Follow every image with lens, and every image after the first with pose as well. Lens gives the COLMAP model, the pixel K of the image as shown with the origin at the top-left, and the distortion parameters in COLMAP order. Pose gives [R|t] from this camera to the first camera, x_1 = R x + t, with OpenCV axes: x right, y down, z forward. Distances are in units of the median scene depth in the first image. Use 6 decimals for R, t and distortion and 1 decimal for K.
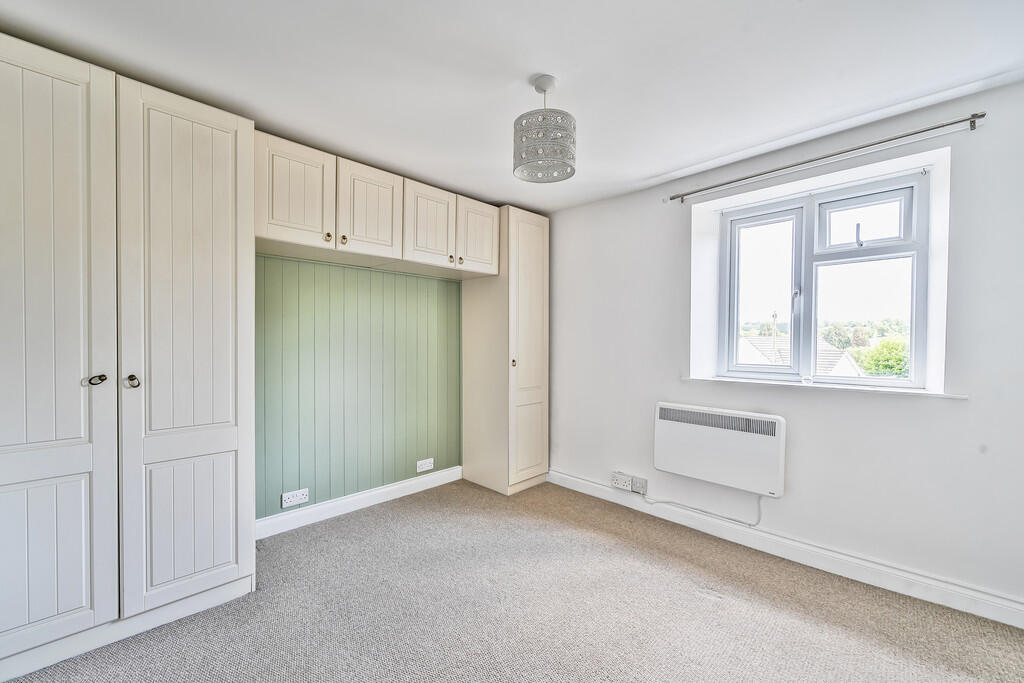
lens RADIAL K [[402.7, 0, 507.9], [0, 402.7, 343.8], [0, 0, 1]] dist [0.001080, 0.000079]
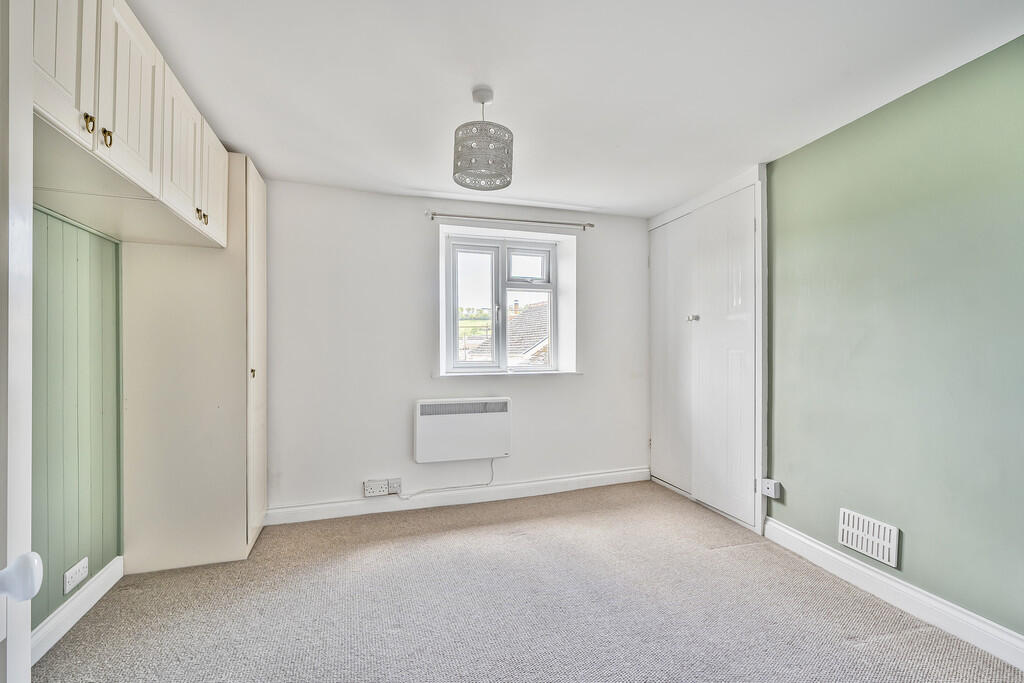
lens RADIAL K [[429.8, 0, 502.6], [0, 429.8, 339.7], [0, 0, 1]] dist [-0.002694, -0.000262]
pose [[0.468235, 0.004059, 0.883594, -0.545786], [0.009381, 0.999910, -0.009565, -0.001566], [-0.883554, 0.012768, 0.468155, 0.276520]]
